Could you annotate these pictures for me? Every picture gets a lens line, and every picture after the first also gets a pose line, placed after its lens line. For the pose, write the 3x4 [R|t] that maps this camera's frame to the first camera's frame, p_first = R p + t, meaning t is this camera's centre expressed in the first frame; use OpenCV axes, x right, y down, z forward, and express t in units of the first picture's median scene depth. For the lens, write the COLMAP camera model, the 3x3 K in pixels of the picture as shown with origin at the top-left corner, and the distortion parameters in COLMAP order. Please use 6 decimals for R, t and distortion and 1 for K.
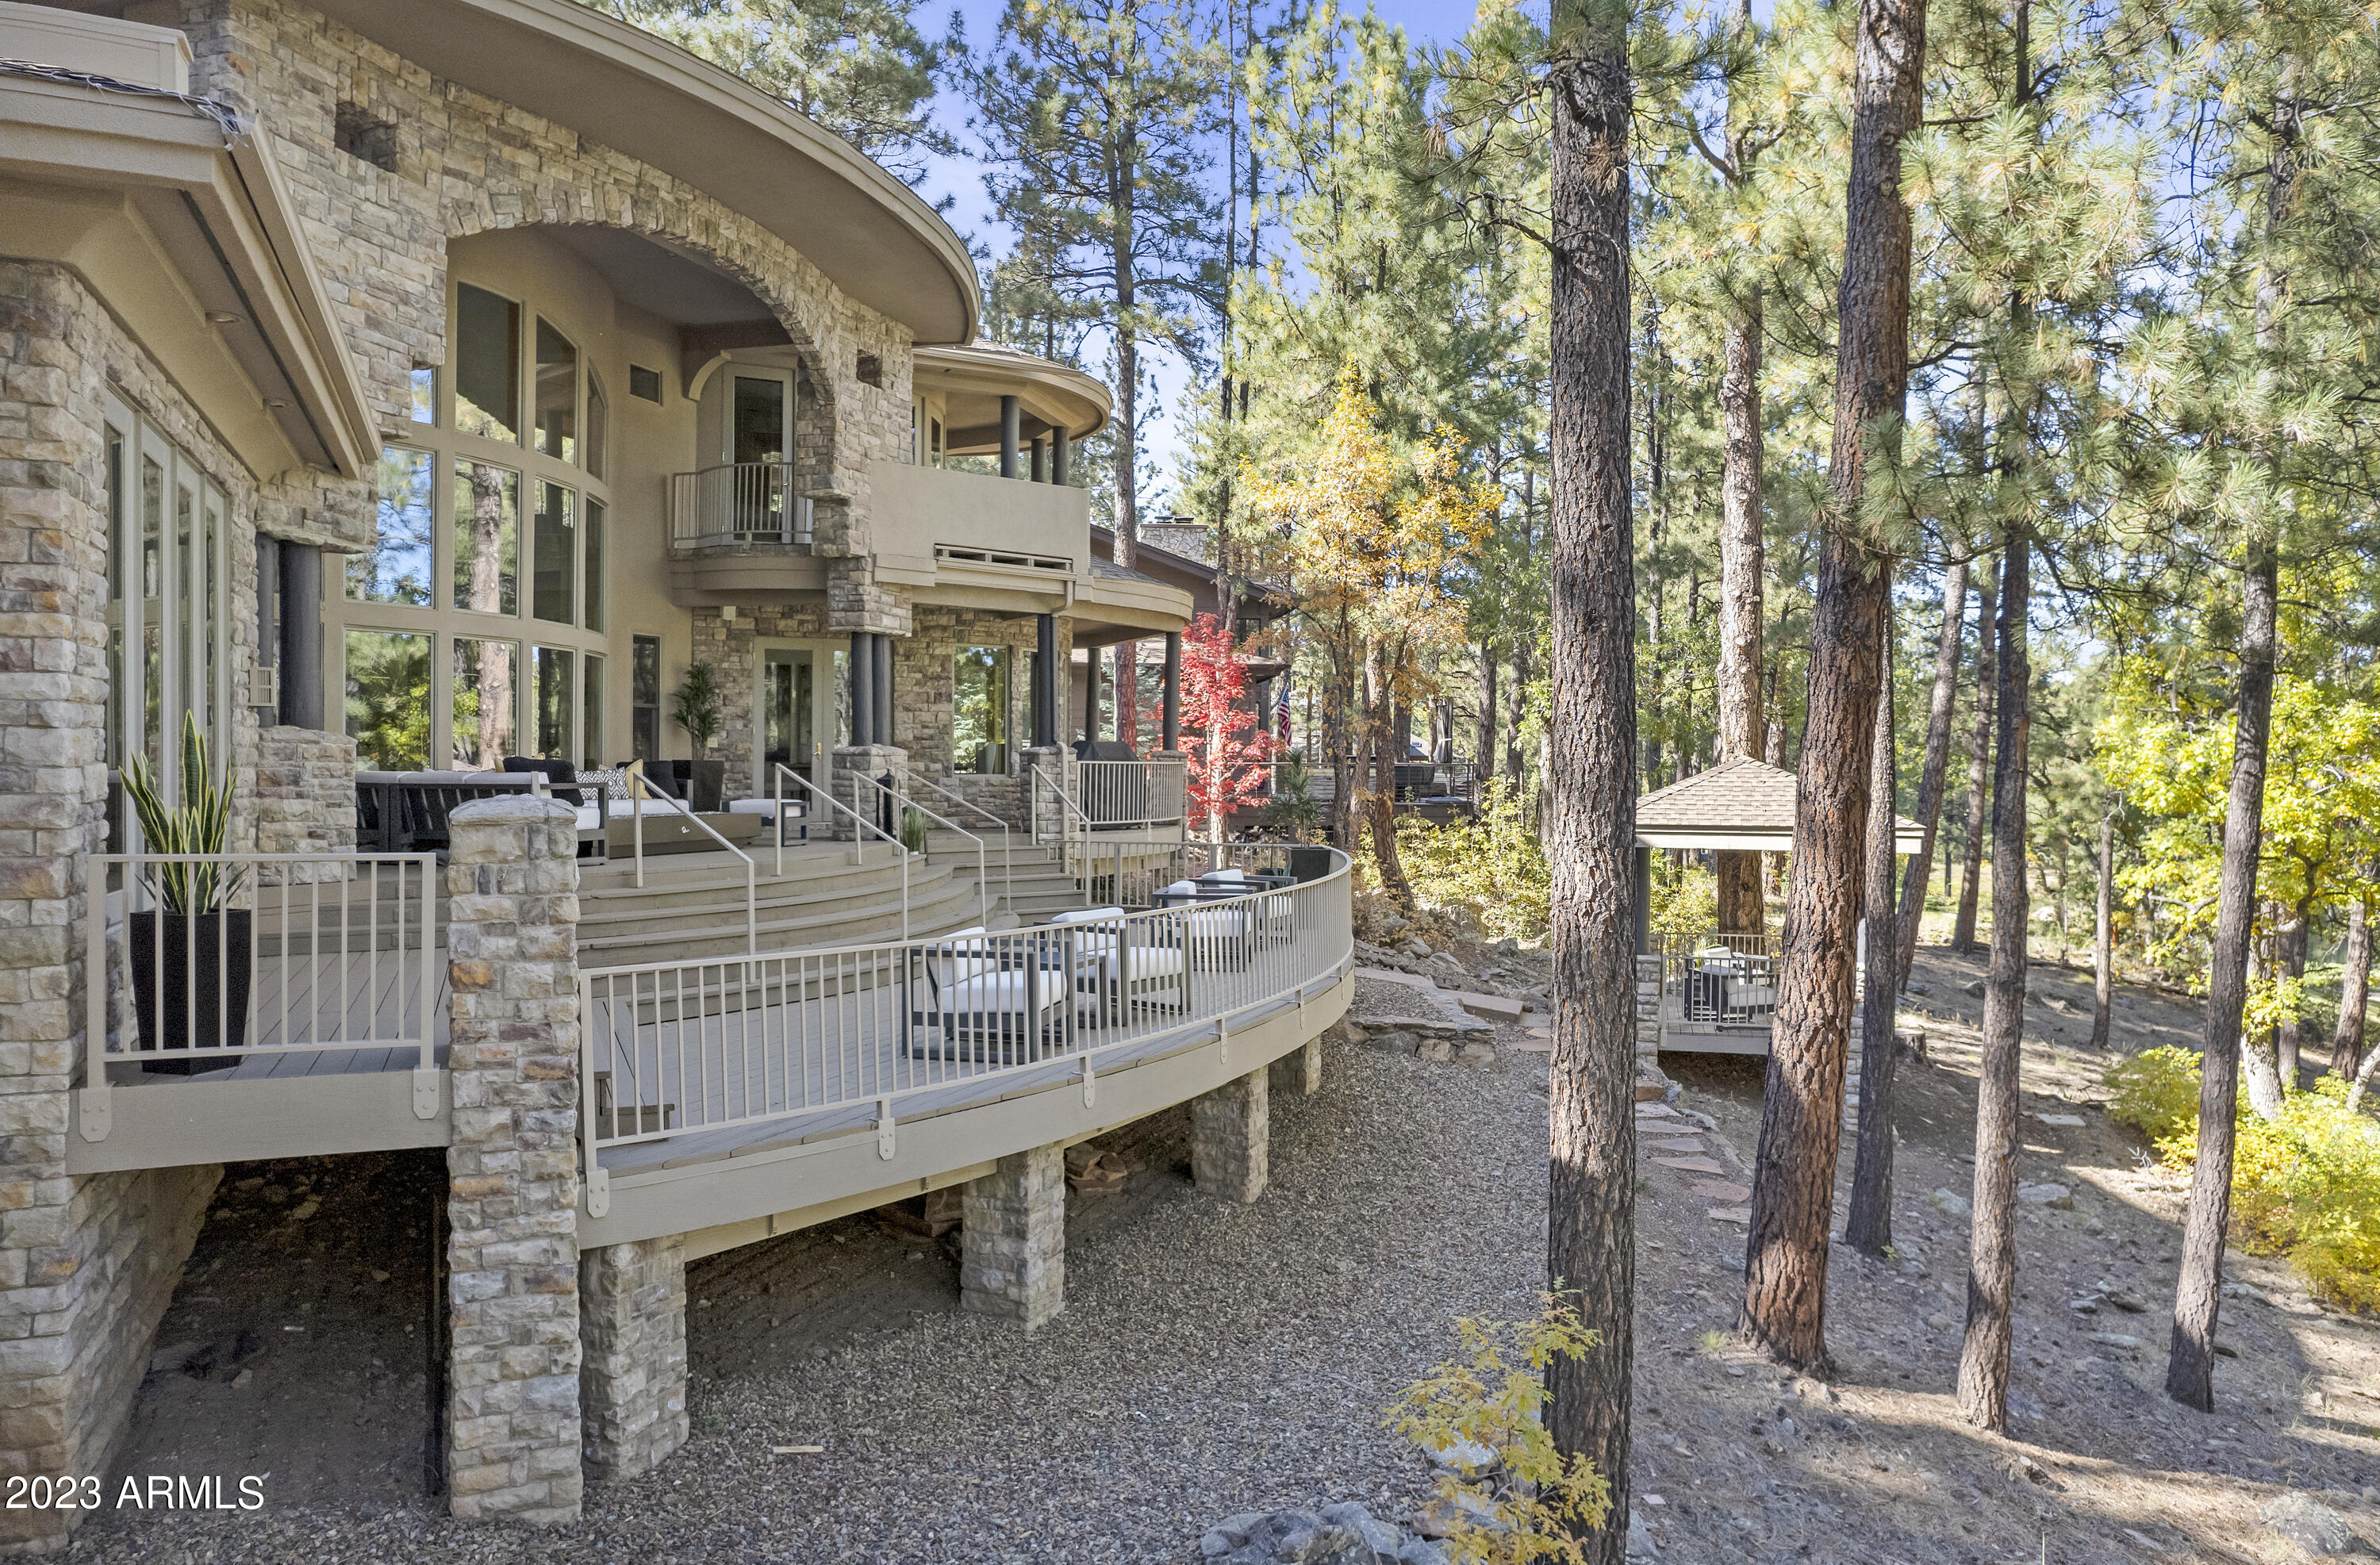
lens RADIAL K [[1536.2, 0, 1190.0], [0, 1536.2, 782.5], [0, 0, 1]] dist [-0.084796, 0.084246]
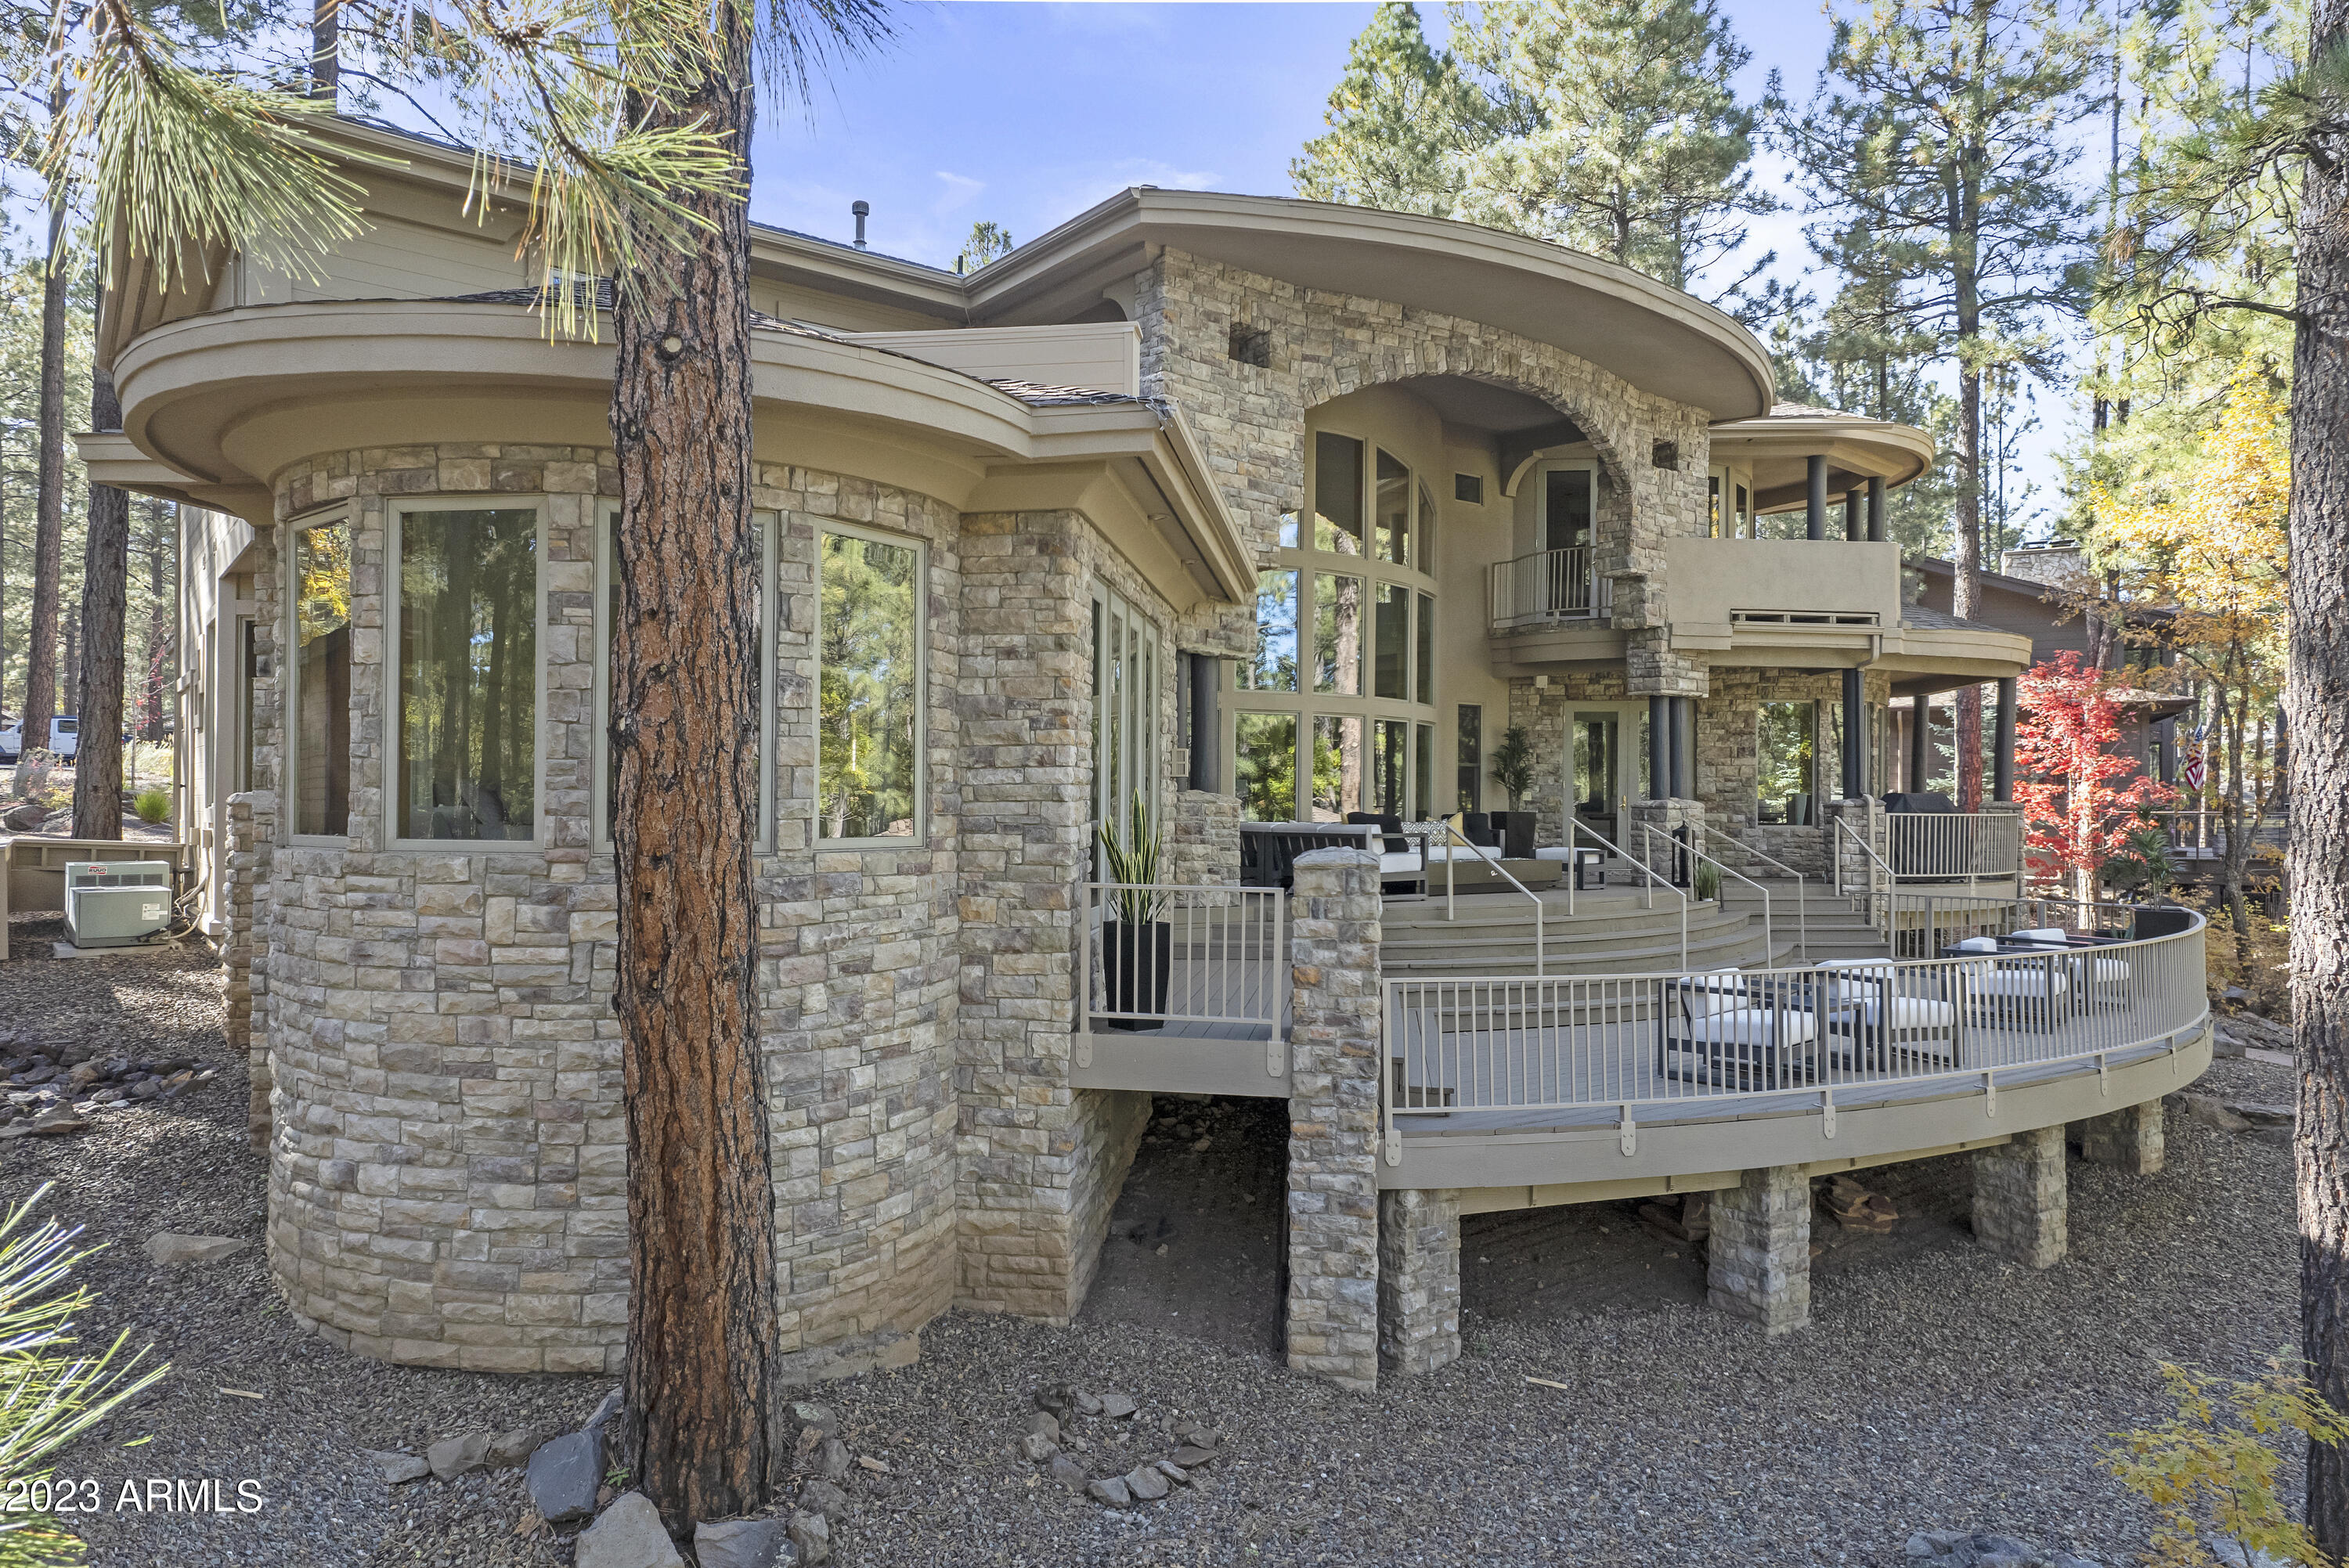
lens RADIAL K [[1525.4, 0, 1174.5], [0, 1525.4, 784.0], [0, 0, 1]] dist [-0.006497, 0.038616]
pose [[0.848585, -0.004603, -0.529039, 0.108749], [-0.009079, 0.999688, -0.023261, -0.010685], [0.528981, 0.024542, 0.848279, -0.171106]]
